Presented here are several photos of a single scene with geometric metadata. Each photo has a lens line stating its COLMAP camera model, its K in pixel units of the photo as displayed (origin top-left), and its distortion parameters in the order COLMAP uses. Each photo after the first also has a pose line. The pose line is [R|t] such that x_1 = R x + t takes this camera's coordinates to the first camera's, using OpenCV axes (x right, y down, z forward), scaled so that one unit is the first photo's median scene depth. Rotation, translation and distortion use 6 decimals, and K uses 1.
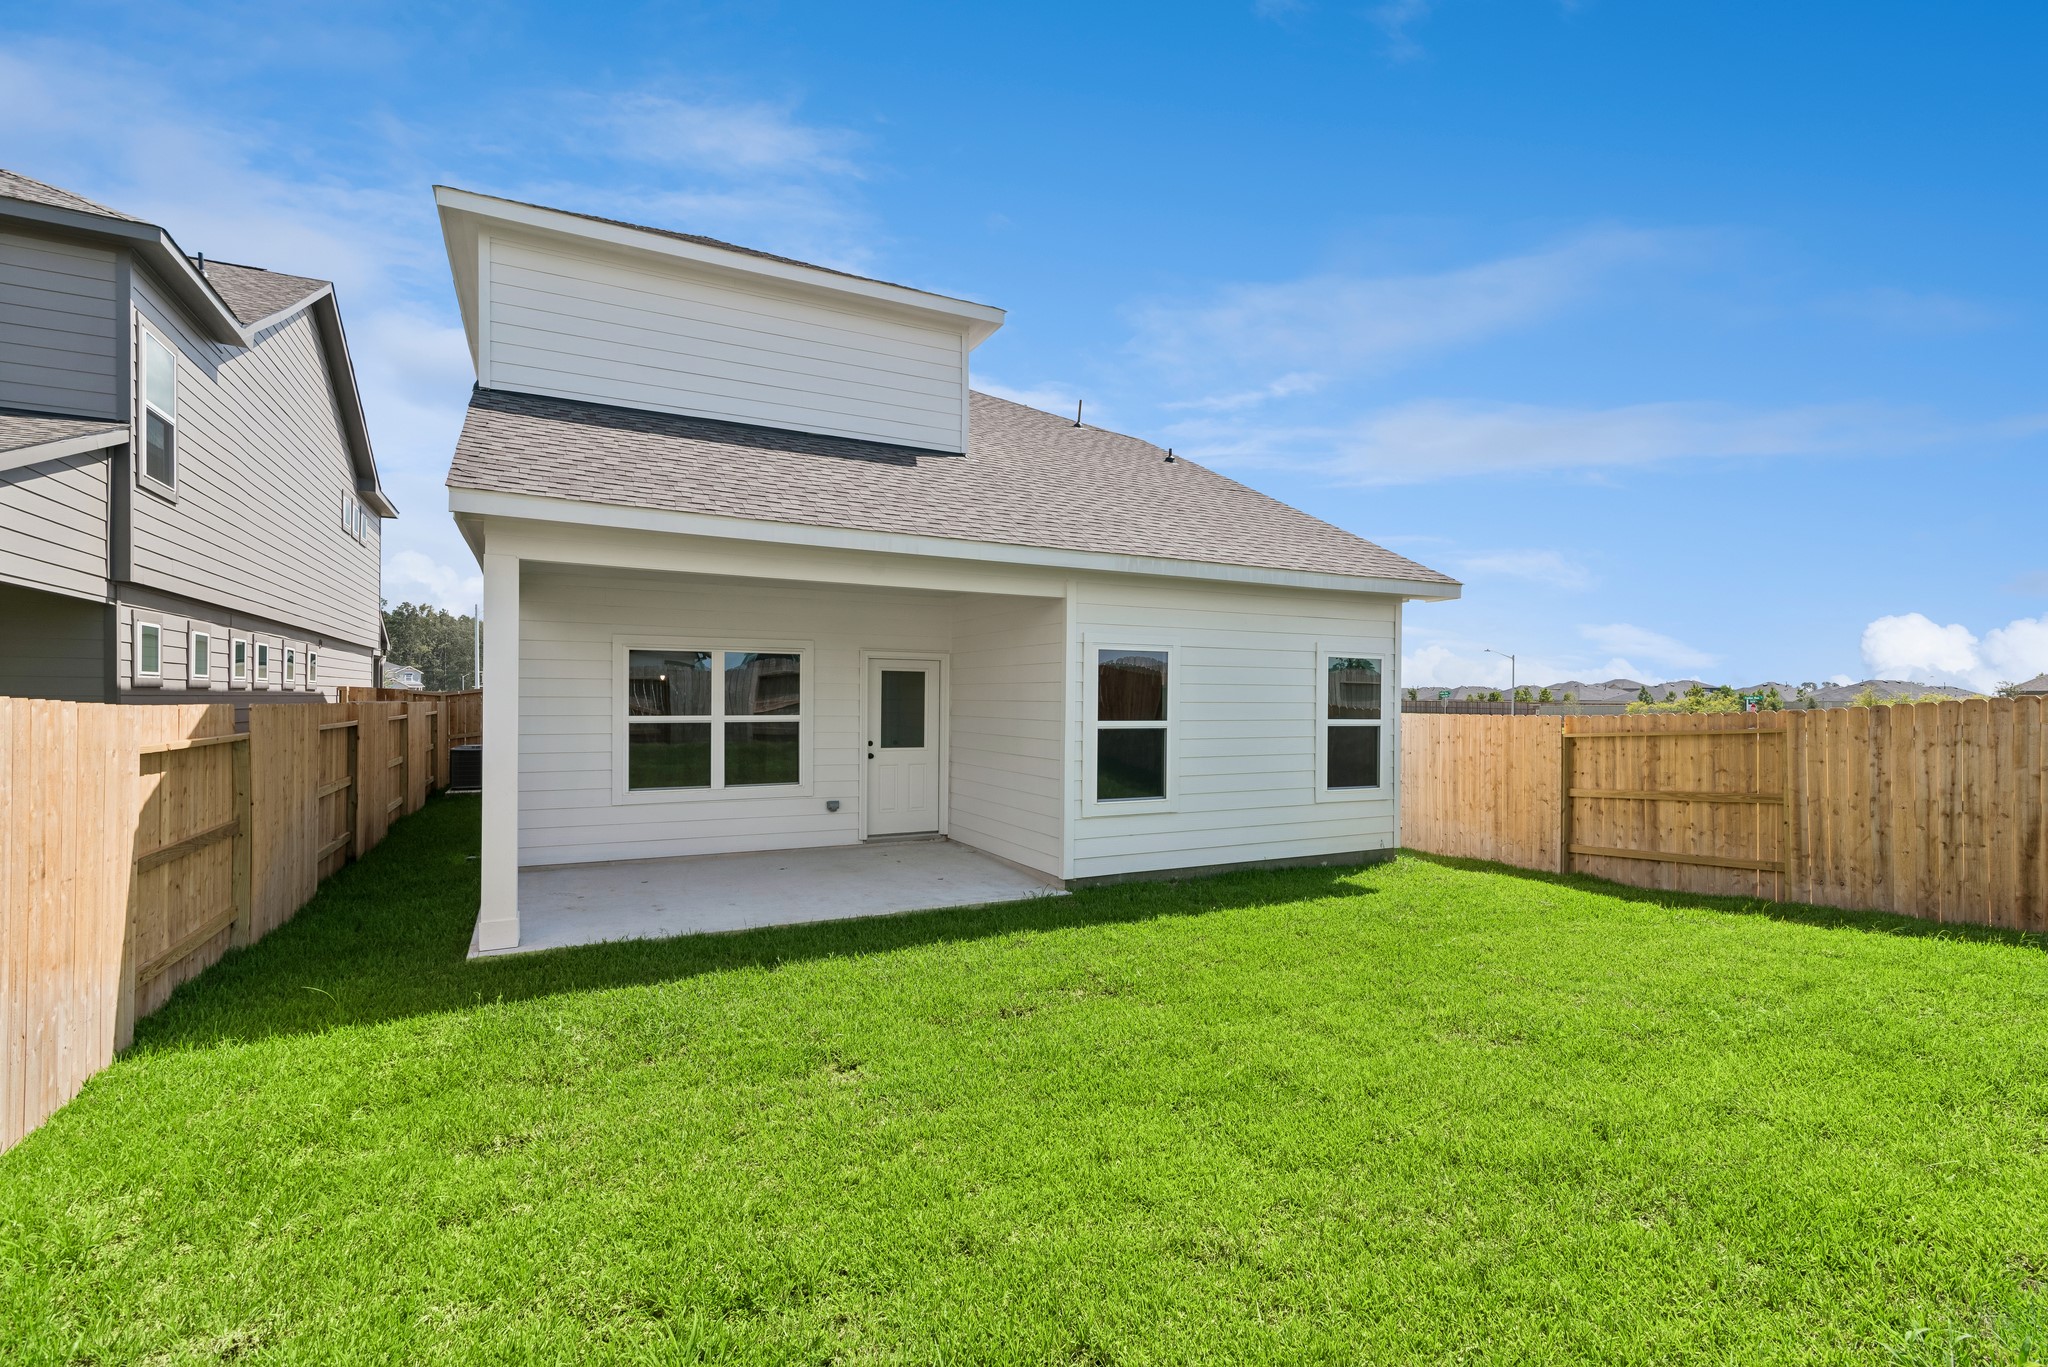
lens RADIAL K [[935.6, 0, 1013.4], [0, 935.6, 694.5], [0, 0, 1]] dist [0.014780, 0.000635]
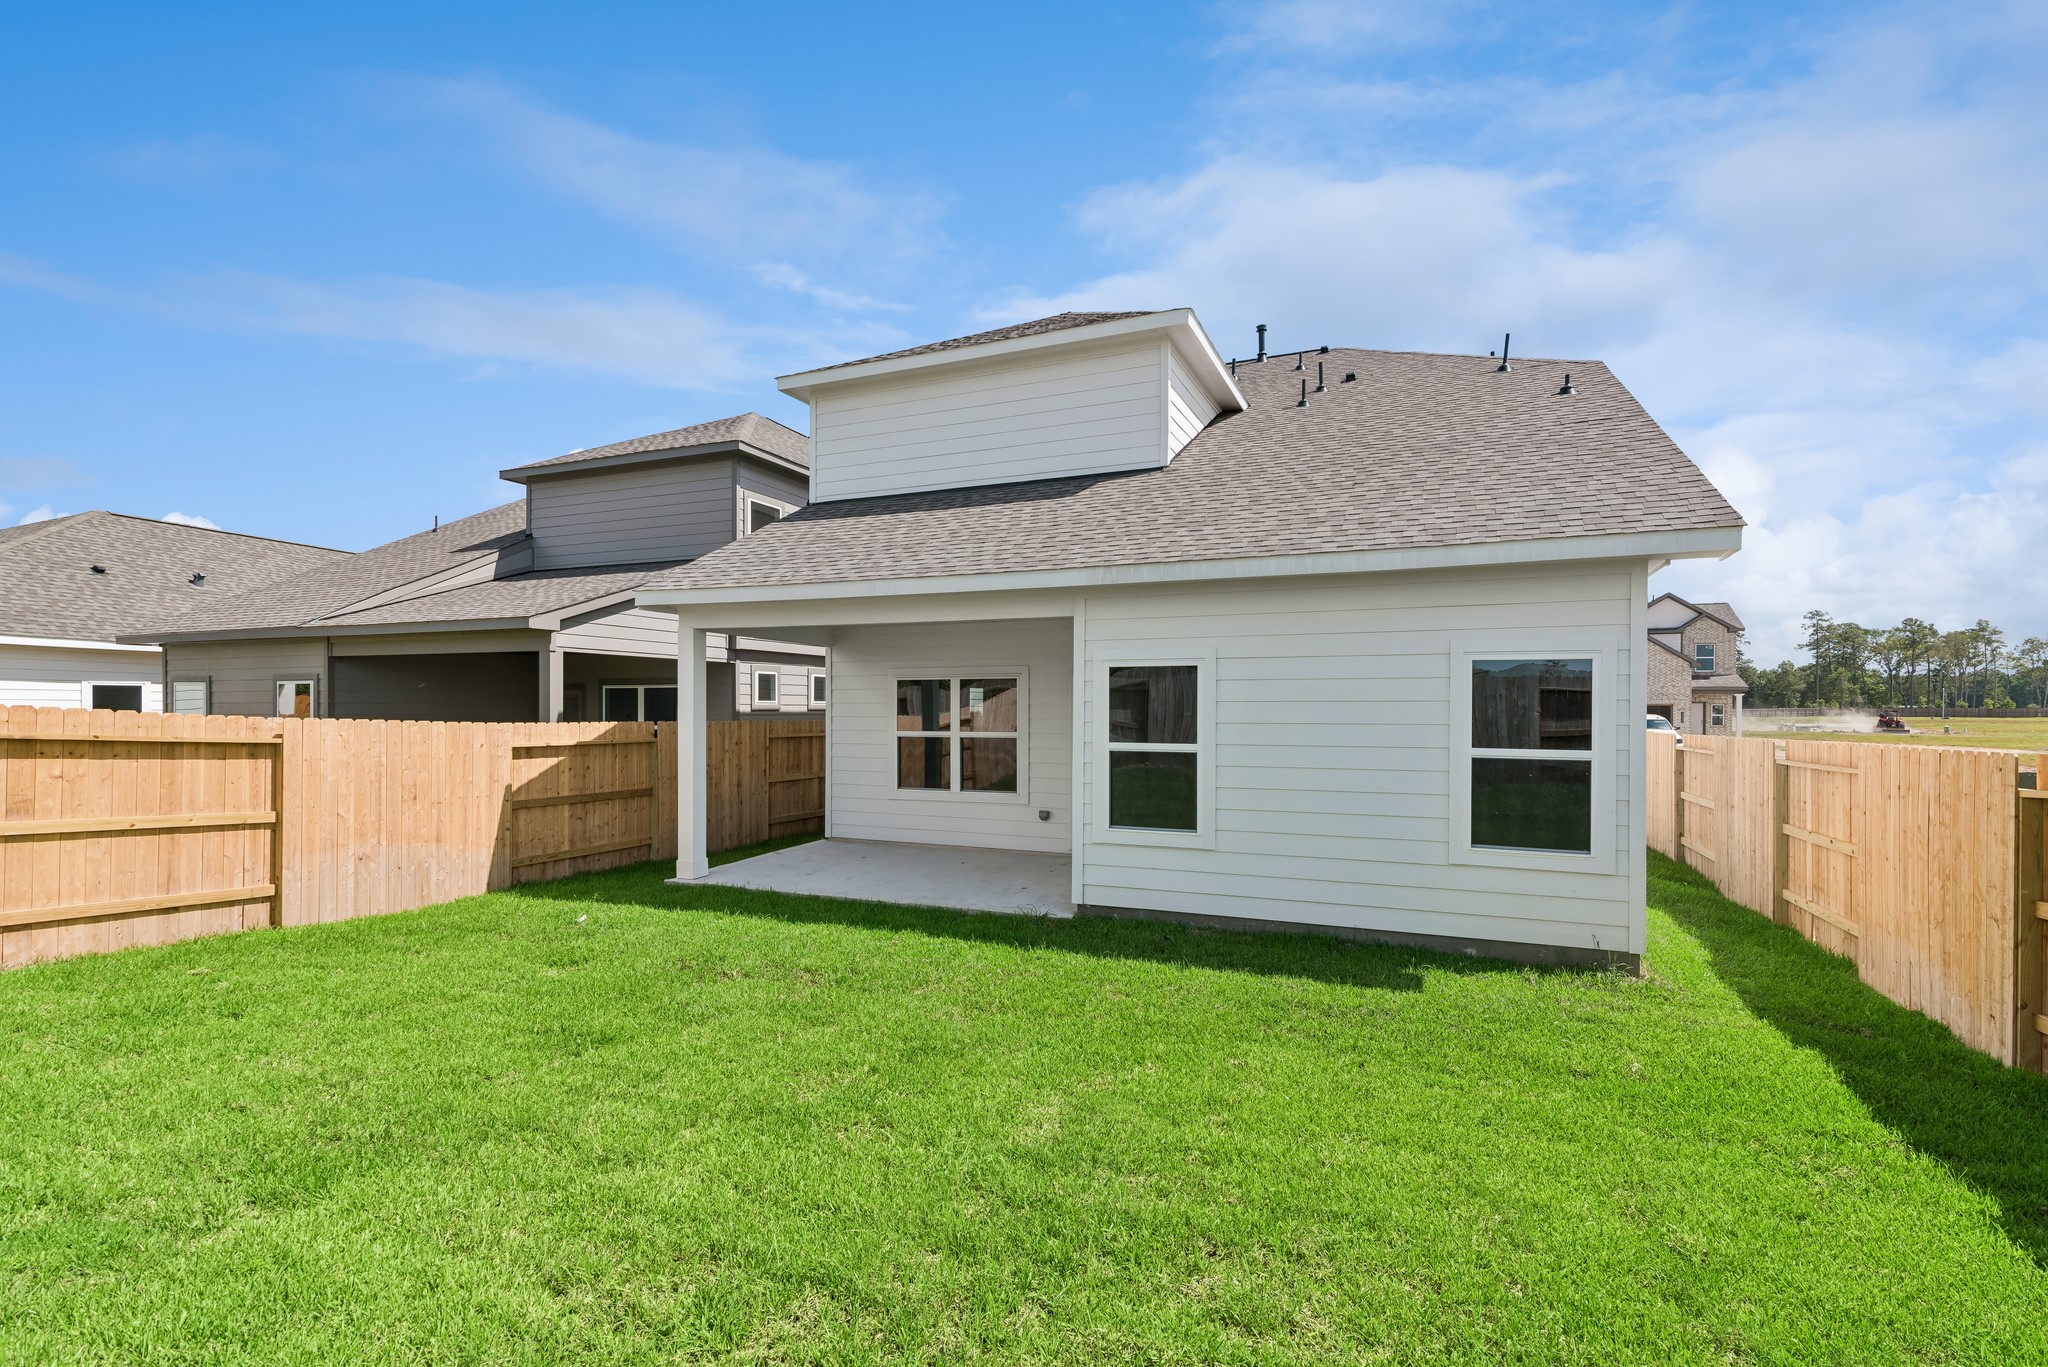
lens RADIAL K [[935.6, 0, 992.8], [0, 935.6, 712.5], [0, 0, 1]] dist [0.014780, 0.000635]
pose [[0.635952, -0.003399, -0.771721, 0.659817], [0.005434, 0.999985, 0.000074, -0.002393], [0.771710, -0.004240, 0.635961, 0.270029]]
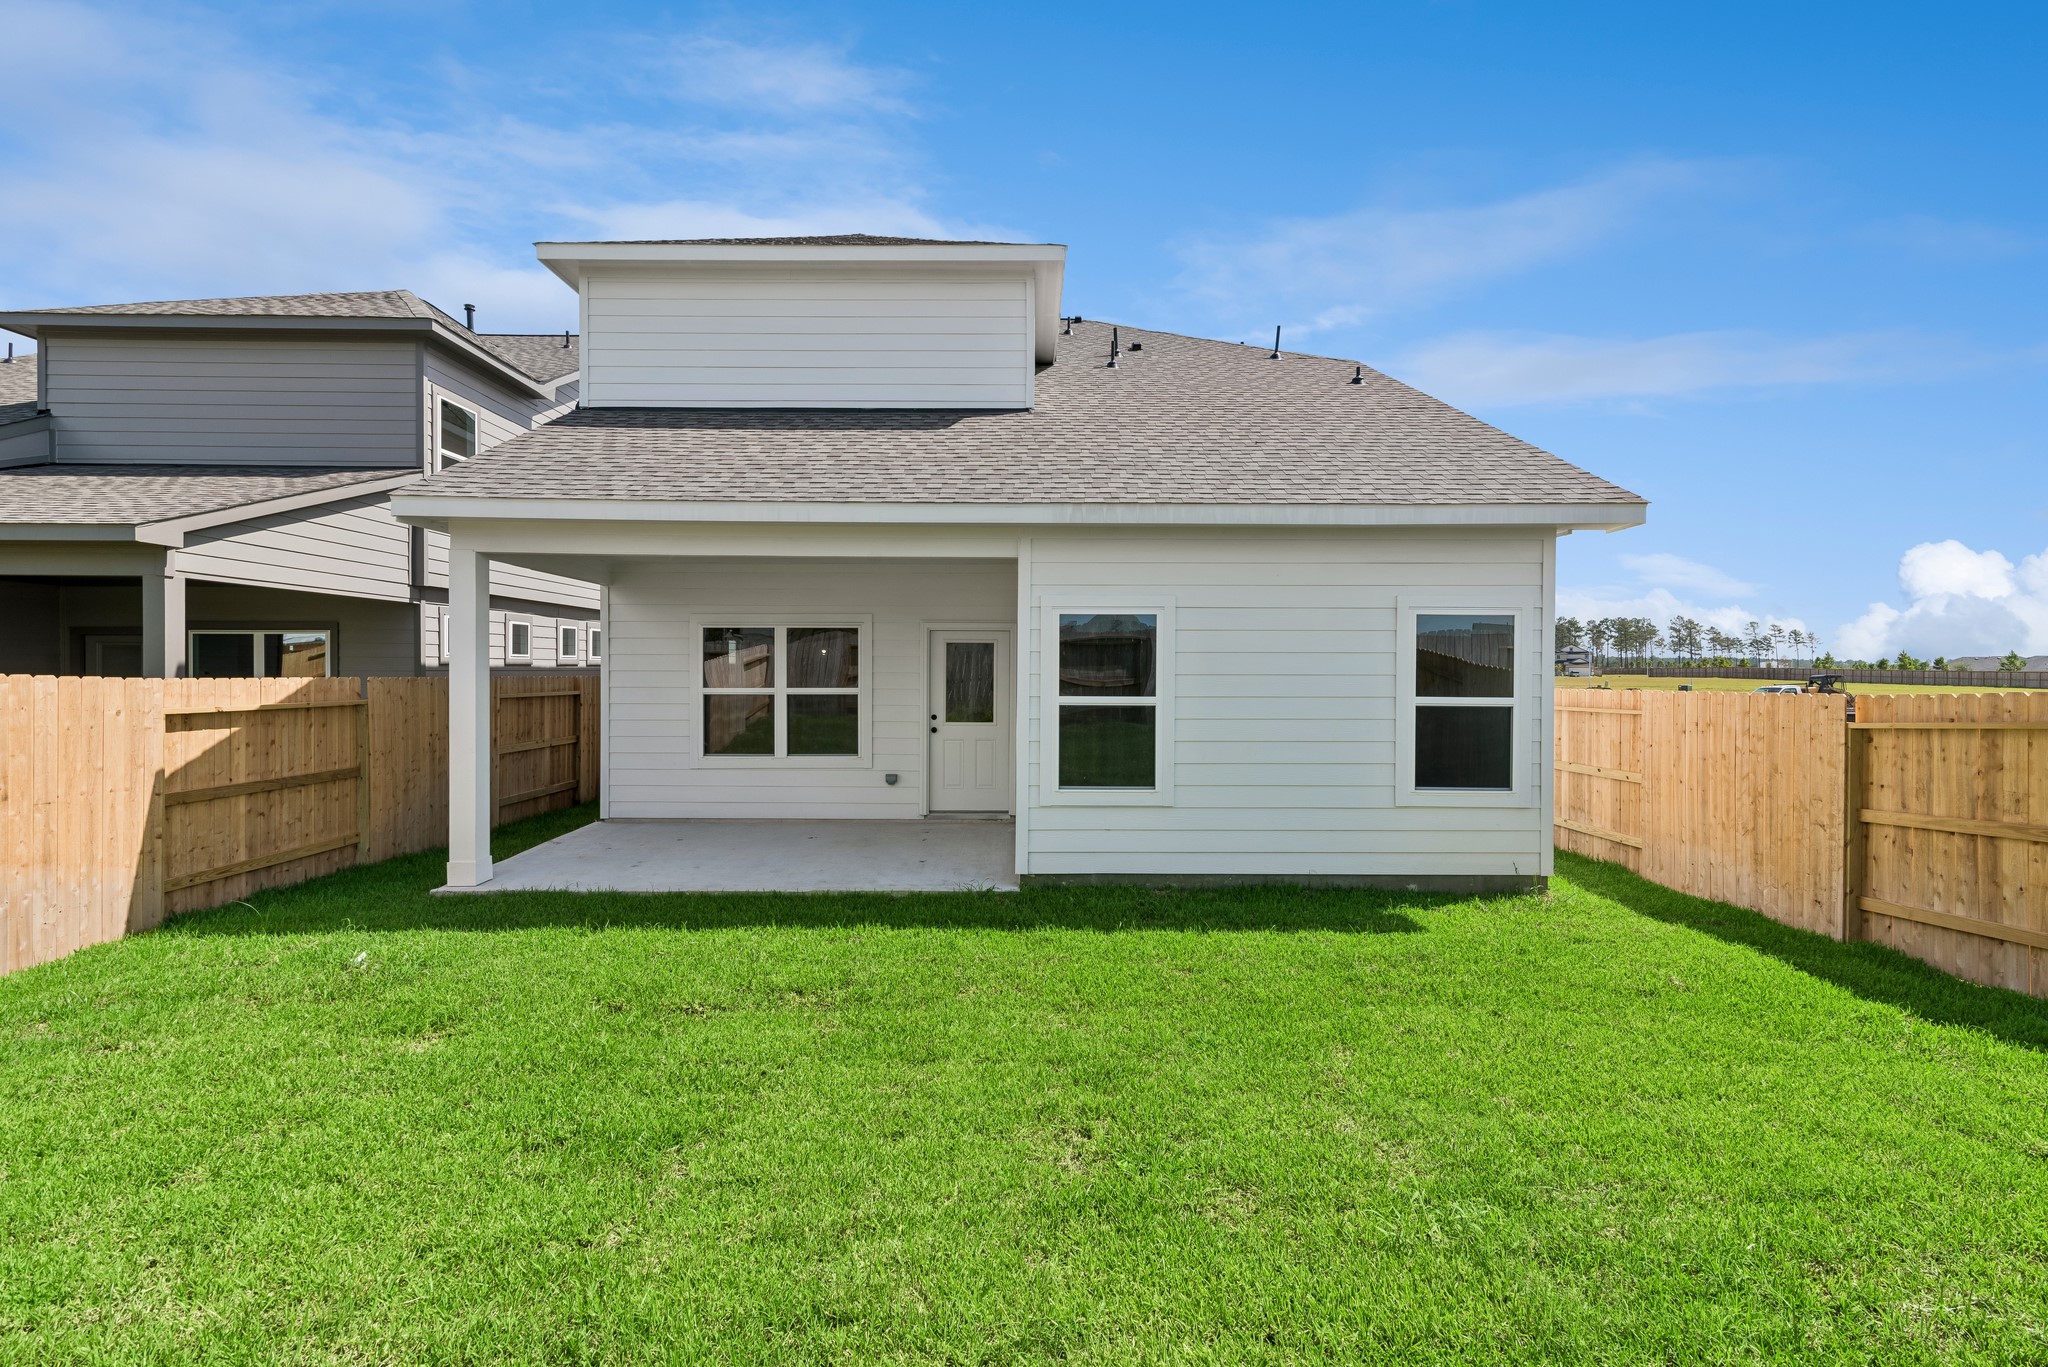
lens RADIAL K [[935.6, 0, 1024.0], [0, 935.6, 671.6], [0, 0, 1]] dist [0.014780, 0.000635]
pose [[0.890286, -0.002996, -0.455392, 0.404467], [0.004892, 0.999984, 0.002985, 0.002389], [0.455375, -0.004885, 0.890286, 0.183518]]
